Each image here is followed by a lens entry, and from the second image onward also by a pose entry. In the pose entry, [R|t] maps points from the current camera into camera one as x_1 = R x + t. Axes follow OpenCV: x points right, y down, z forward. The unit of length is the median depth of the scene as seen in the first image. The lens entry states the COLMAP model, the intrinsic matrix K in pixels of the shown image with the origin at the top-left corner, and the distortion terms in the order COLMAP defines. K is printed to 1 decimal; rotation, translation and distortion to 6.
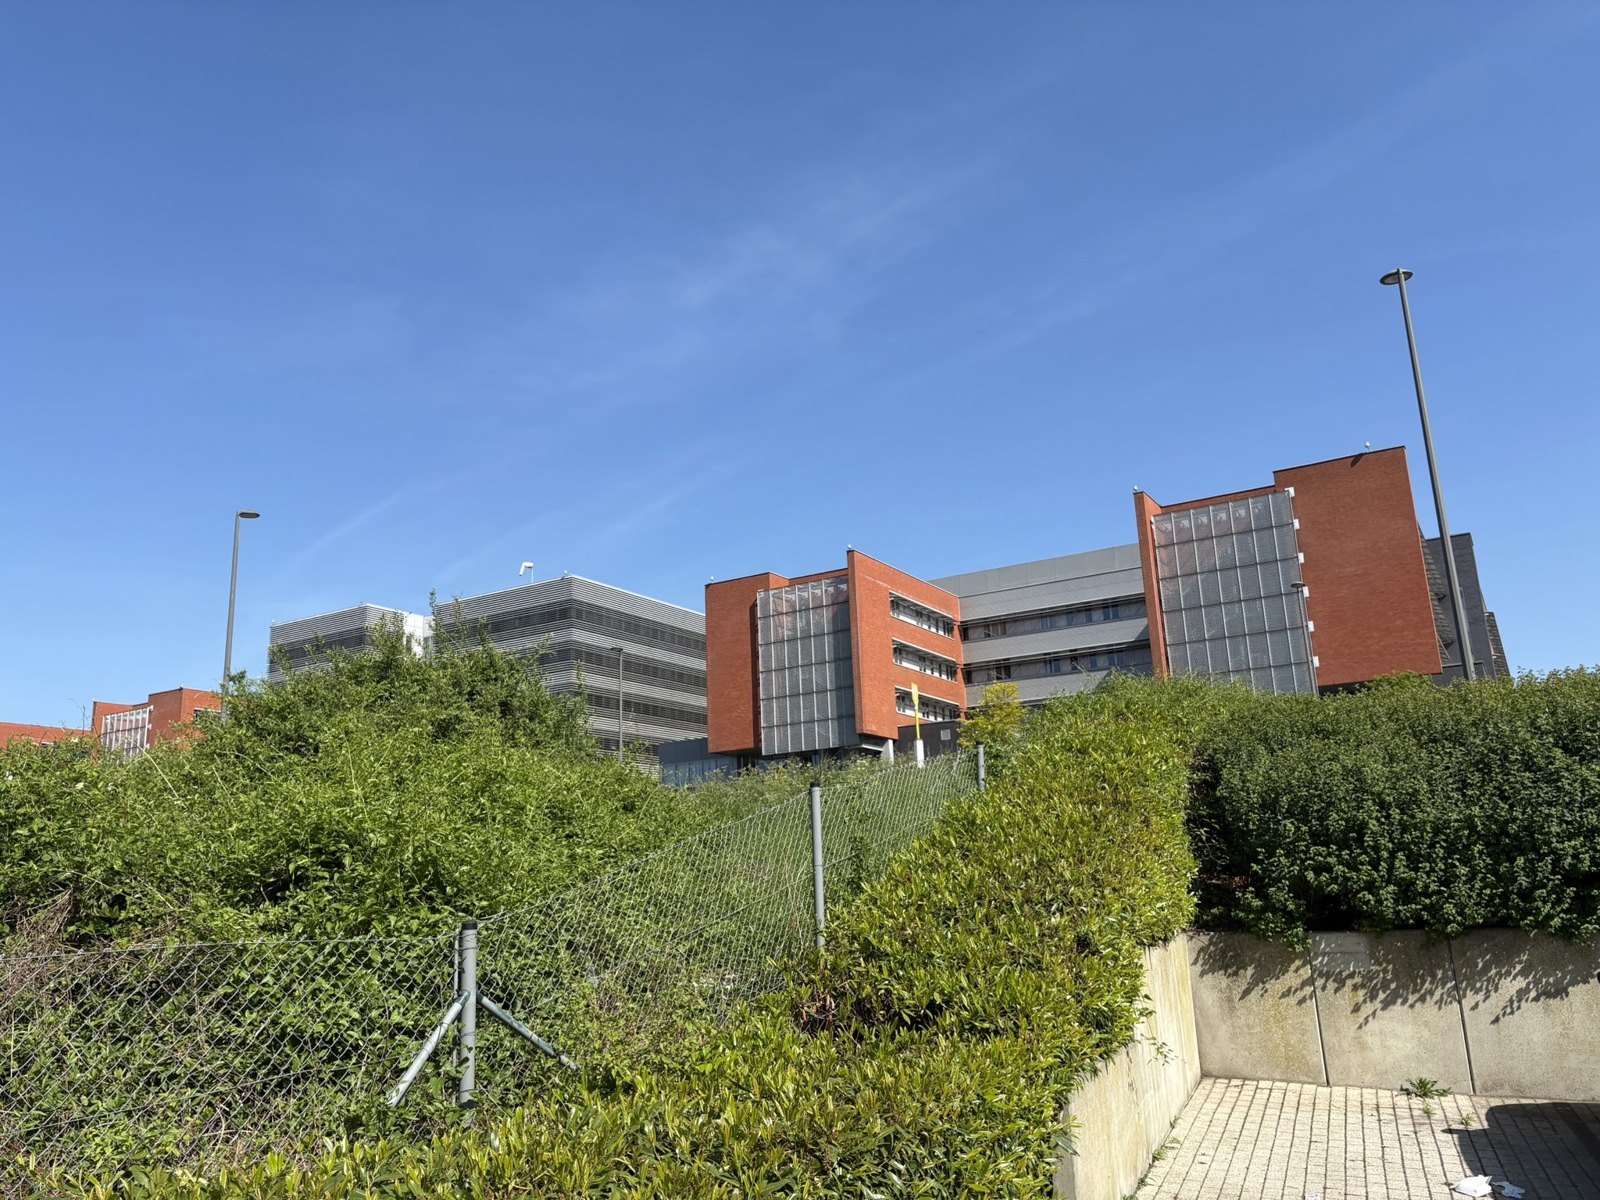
lens RADIAL K [[1222.5, 0, 800.0], [0, 1222.5, 600.0], [0, 0, 1]] dist [0.049442, -0.002840]
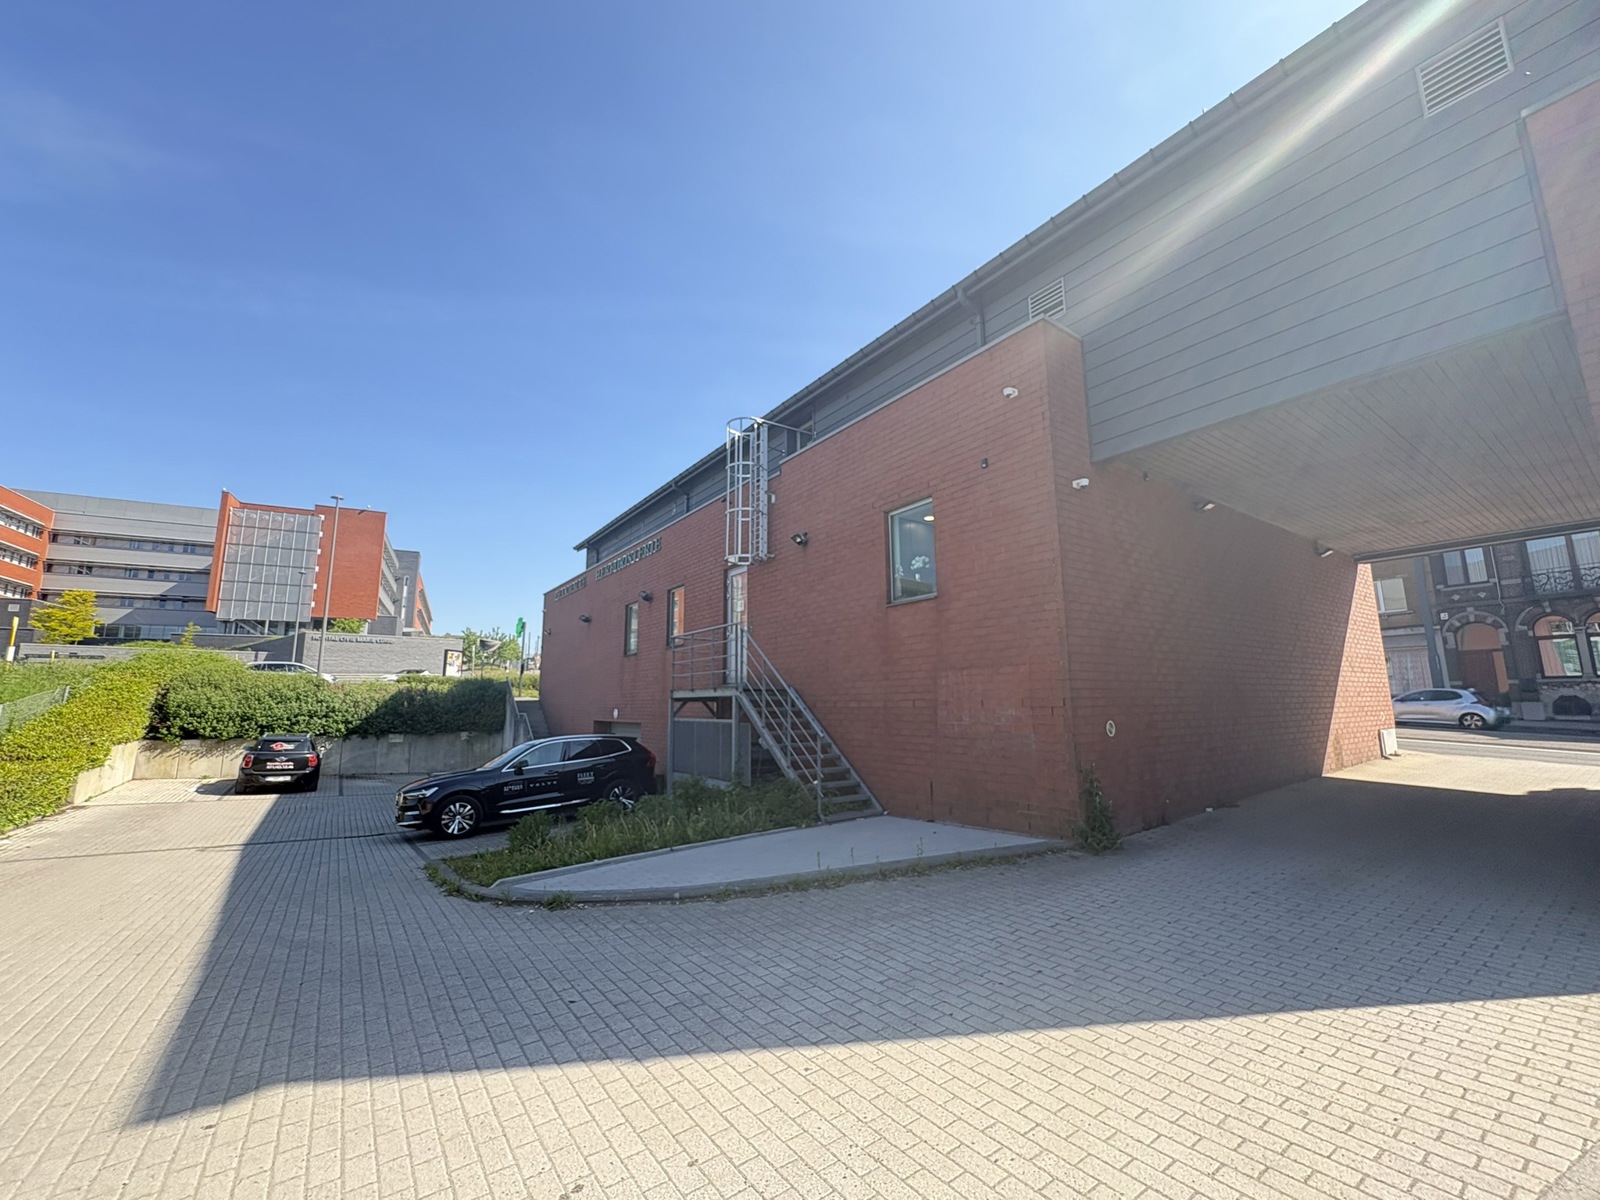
lens RADIAL K [[632.5, 0, 800.0], [0, 632.5, 600.0], [0, 0, 1]] dist [-0.008165, 0.000393]
pose [[0.508378, 0.170180, 0.844151, -0.304871], [-0.211163, 0.974985, -0.069386, -0.396569], [-0.834842, -0.142979, 0.531597, -1.469698]]
